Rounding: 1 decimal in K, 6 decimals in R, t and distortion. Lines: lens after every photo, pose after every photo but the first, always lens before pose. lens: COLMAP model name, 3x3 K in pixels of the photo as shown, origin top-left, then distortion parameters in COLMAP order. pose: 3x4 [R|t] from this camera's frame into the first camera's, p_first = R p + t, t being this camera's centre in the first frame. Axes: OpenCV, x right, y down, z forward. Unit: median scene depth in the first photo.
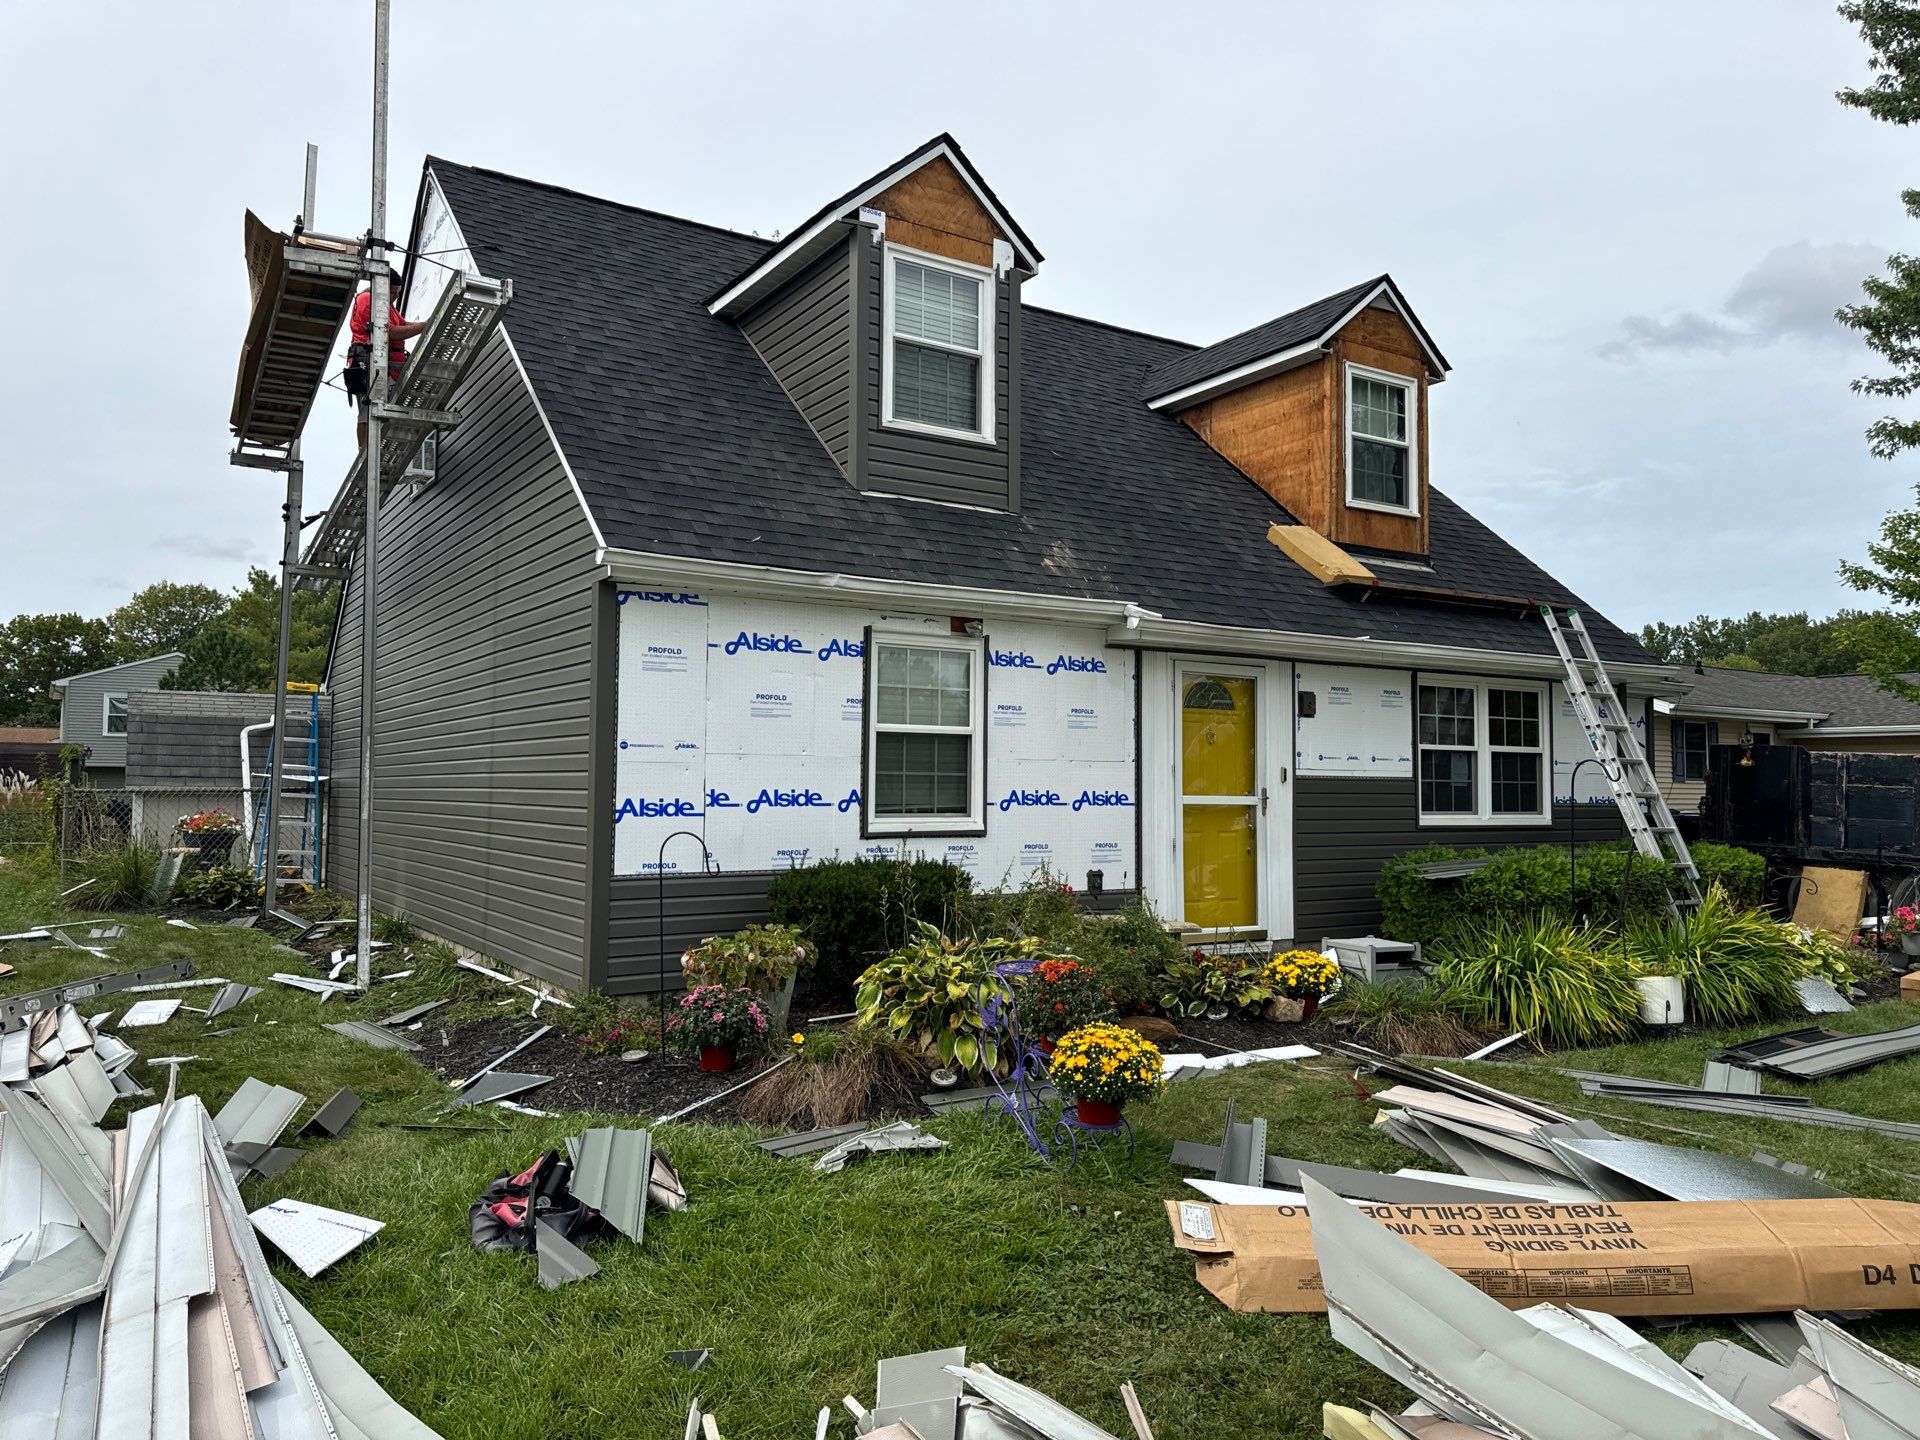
lens RADIAL K [[1375.1, 0, 960.0], [0, 1375.1, 720.0], [0, 0, 1]] dist [0.066328, -0.004088]
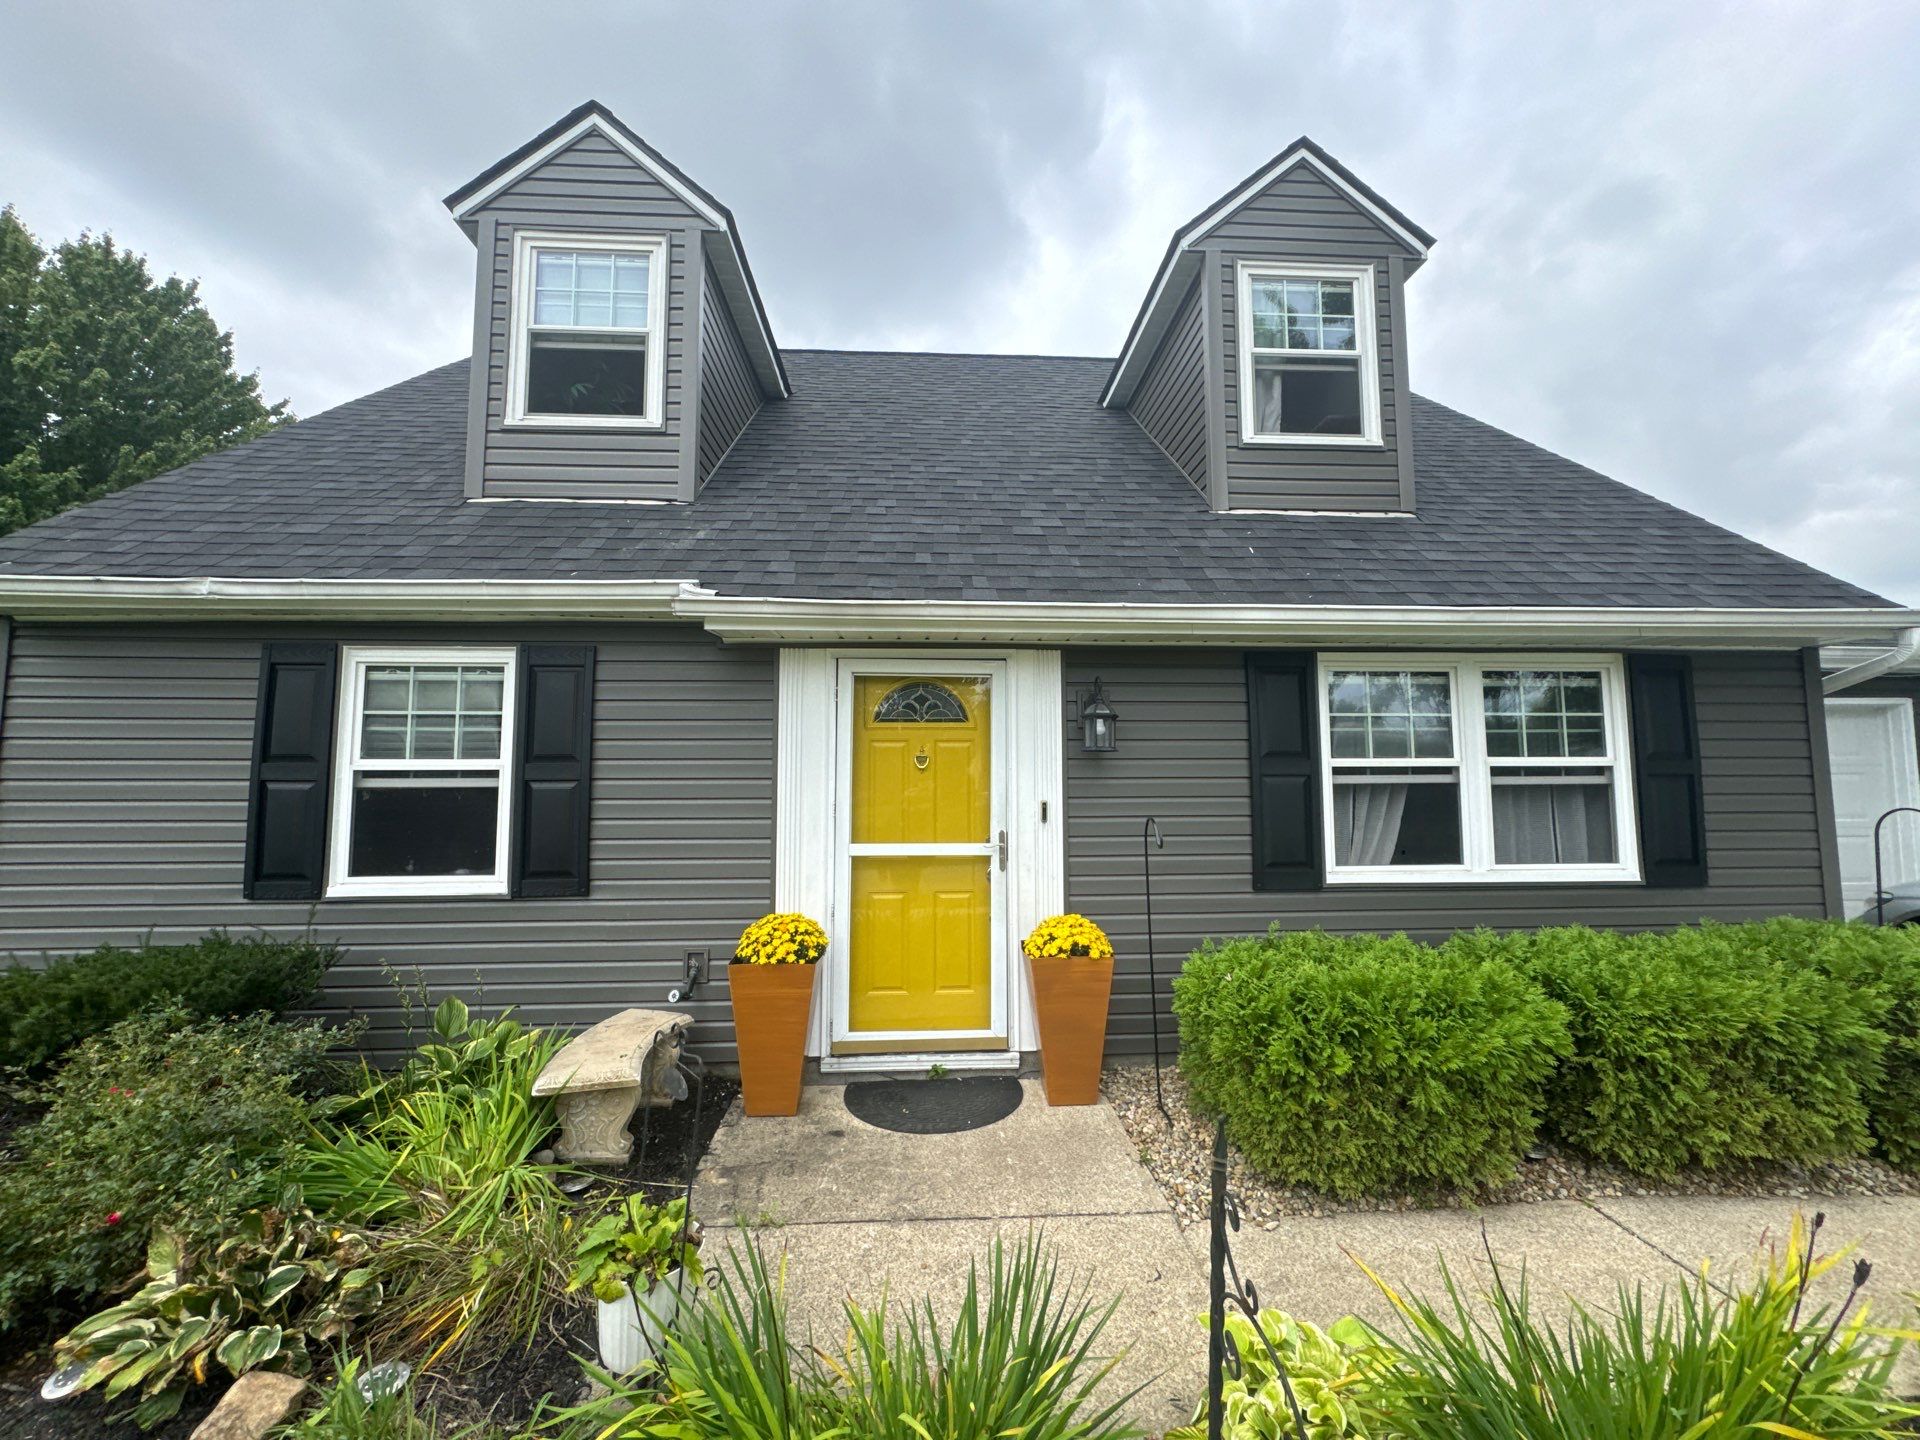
lens RADIAL K [[830.0, 0, 963.3], [0, 830.0, 730.1], [0, 0, 1]] dist [-0.010047, -0.000005]
pose [[0.870610, -0.052987, -0.489111, 0.398637], [0.036984, 0.998419, -0.042331, 0.014848], [0.490581, 0.018764, 0.871194, 0.602047]]
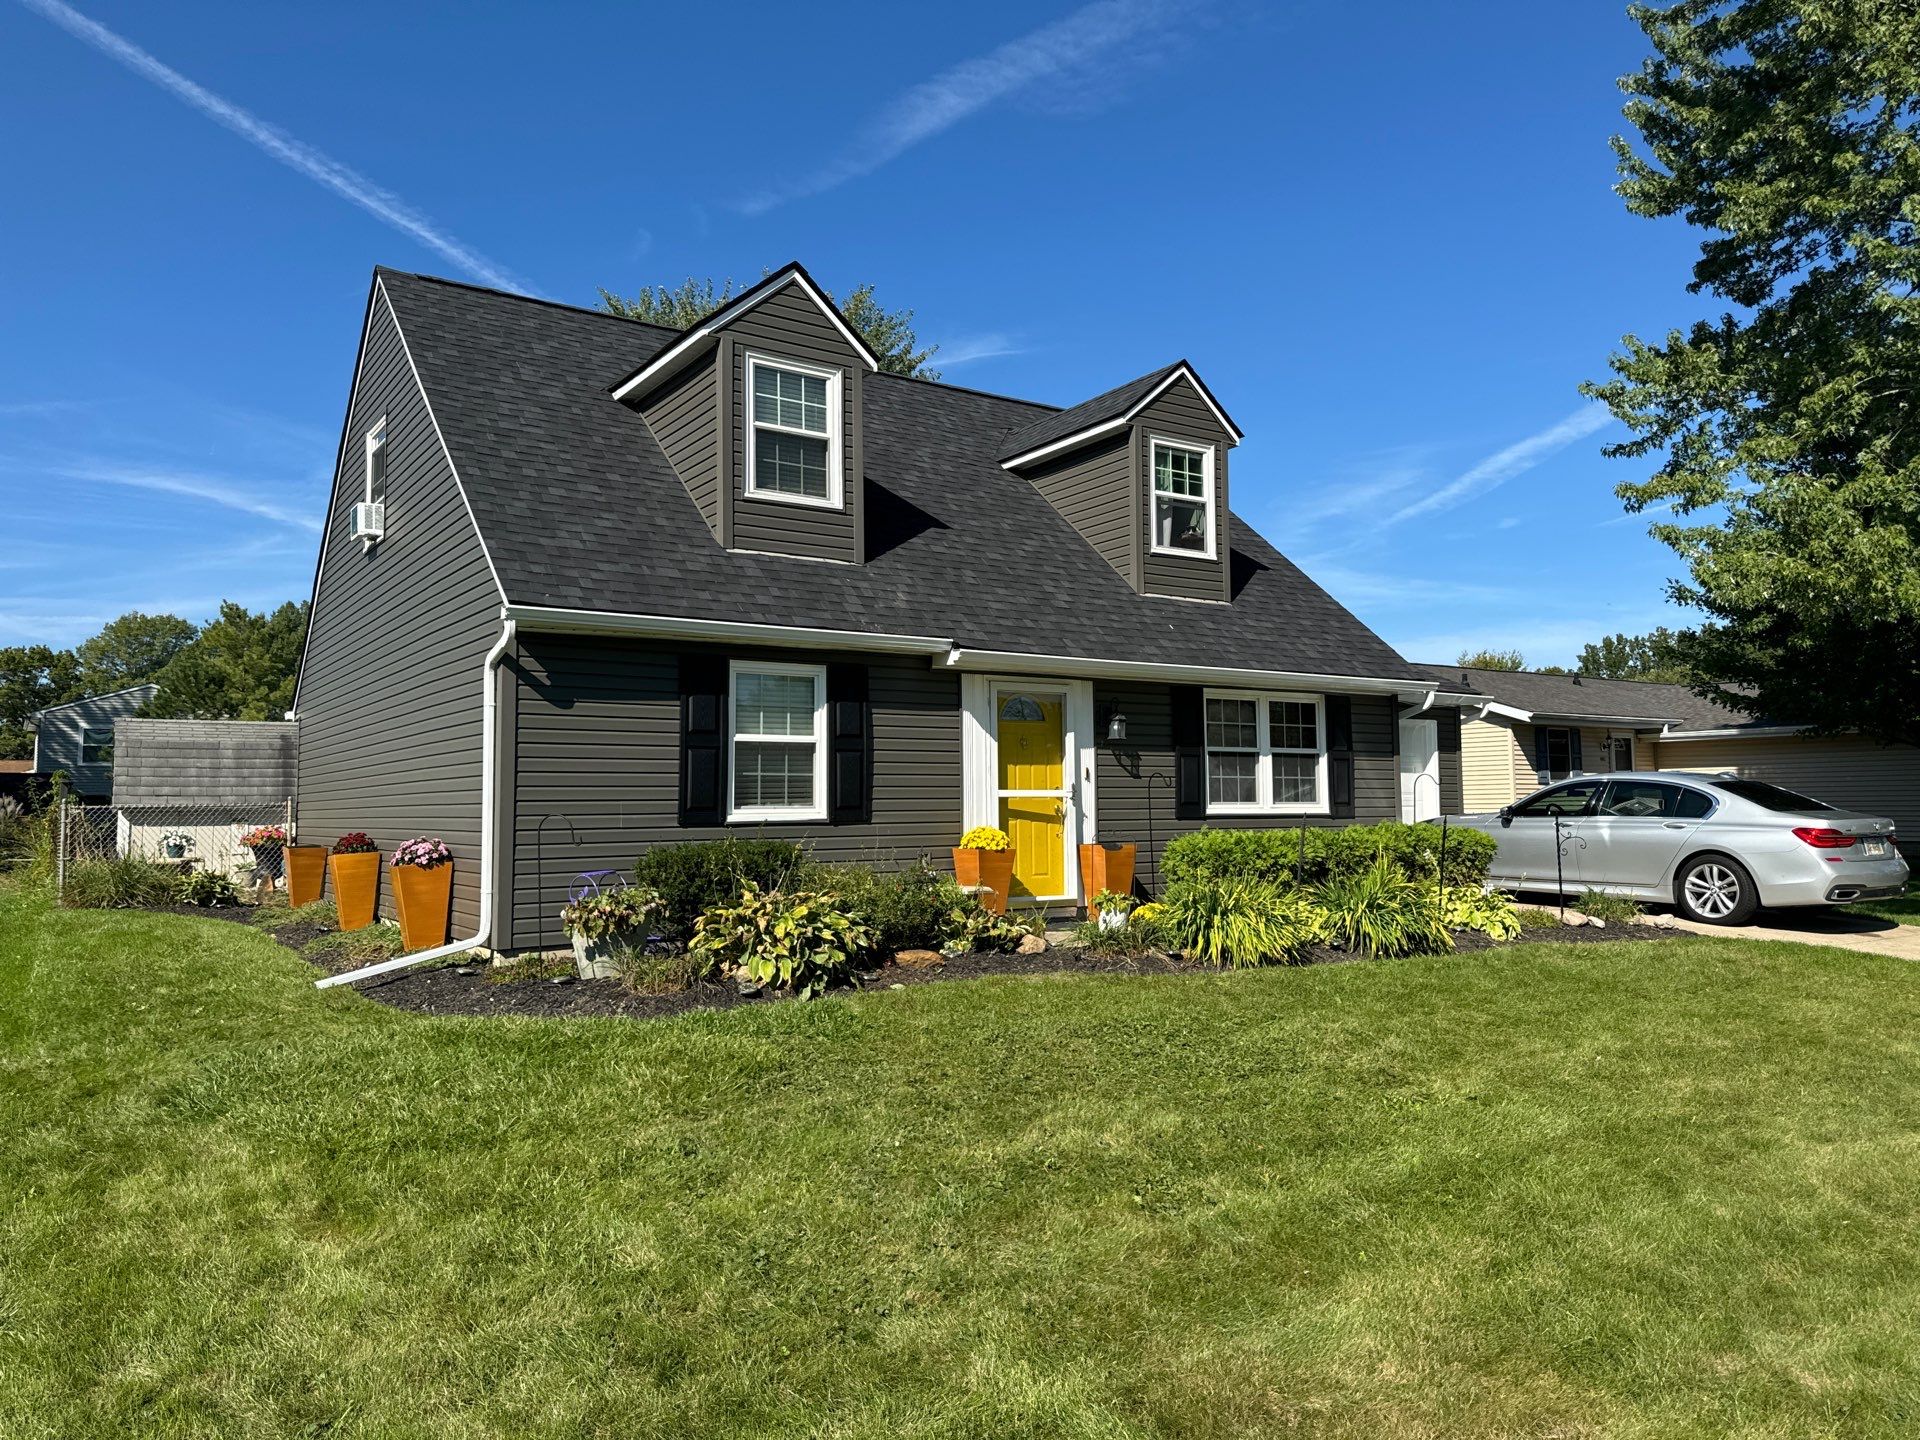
lens RADIAL K [[1371.5, 0, 1003.4], [0, 1371.5, 724.9], [0, 0, 1]] dist [0.051310, -0.003163]
pose [[0.999040, -0.014536, 0.041322, 0.107880], [0.014962, 0.999838, -0.010025, 0.008346], [-0.041170, 0.010633, 0.999096, -0.219832]]
